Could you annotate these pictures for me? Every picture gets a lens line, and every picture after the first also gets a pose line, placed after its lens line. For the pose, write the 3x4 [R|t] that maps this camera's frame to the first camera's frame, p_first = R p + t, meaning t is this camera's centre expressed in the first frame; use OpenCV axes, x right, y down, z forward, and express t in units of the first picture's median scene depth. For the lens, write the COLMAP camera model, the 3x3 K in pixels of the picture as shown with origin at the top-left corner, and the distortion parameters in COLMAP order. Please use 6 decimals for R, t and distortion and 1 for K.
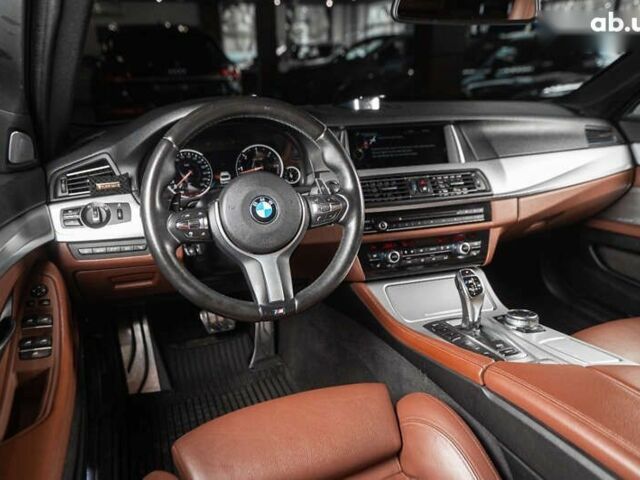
lens RADIAL K [[480.5, 0, 318.5], [0, 480.5, 238.8], [0, 0, 1]] dist [-0.012586, 0.005828]
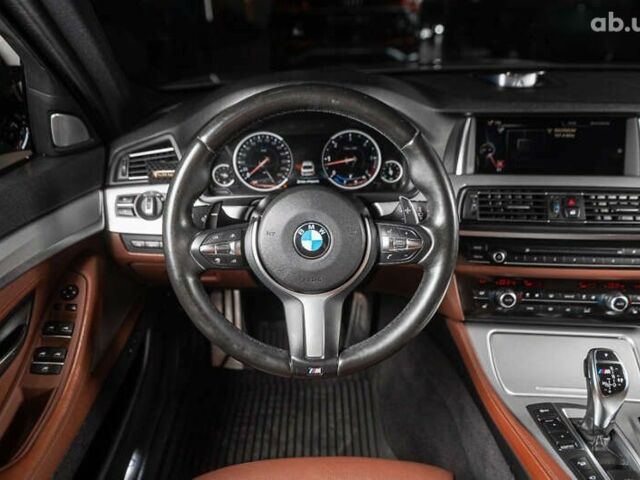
lens RADIAL K [[480.5, 0, 321.1], [0, 480.5, 242.6], [0, 0, 1]] dist [-0.012586, 0.005828]
pose [[0.937922, 0.157573, -0.308987, 0.117178], [-0.113577, 0.981261, 0.155648, -0.152891], [0.327723, -0.110892, 0.938243, 0.250875]]
